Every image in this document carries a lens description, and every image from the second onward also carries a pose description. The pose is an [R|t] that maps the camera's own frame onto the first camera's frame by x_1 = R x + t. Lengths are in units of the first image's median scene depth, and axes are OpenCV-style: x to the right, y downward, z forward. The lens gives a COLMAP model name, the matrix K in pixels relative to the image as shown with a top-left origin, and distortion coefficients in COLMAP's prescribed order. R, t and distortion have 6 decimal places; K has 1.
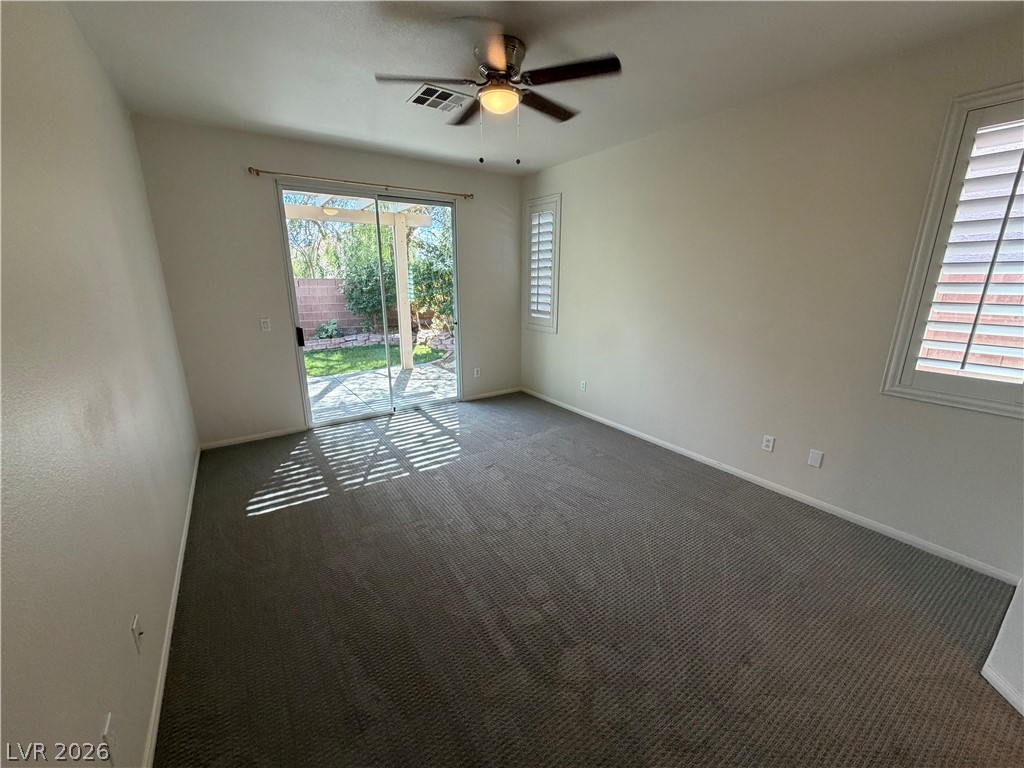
lens RADIAL K [[409.1, 0, 515.8], [0, 409.1, 384.3], [0, 0, 1]] dist [-0.001091, 0.000494]
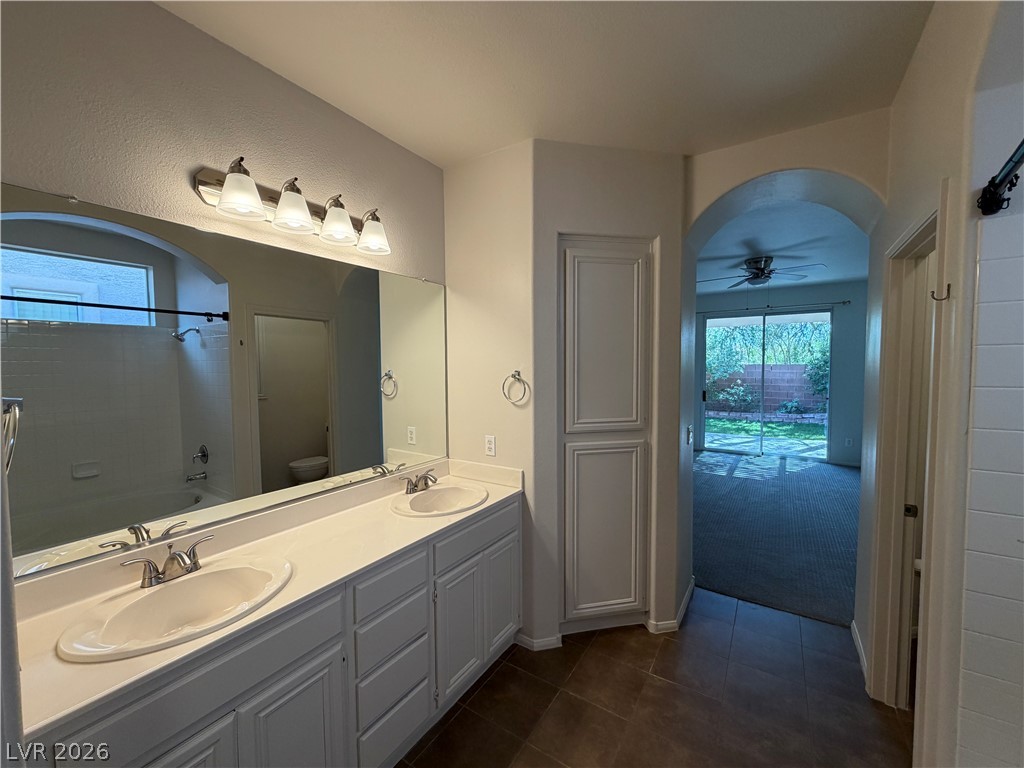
lens RADIAL K [[409.1, 0, 513.2], [0, 409.1, 382.9], [0, 0, 1]] dist [-0.001091, 0.000494]
pose [[0.387692, 0.039548, -0.920940, 0.583397], [-0.228335, 0.972063, -0.054379, 0.085424], [0.893061, 0.231365, 0.385891, -0.330382]]
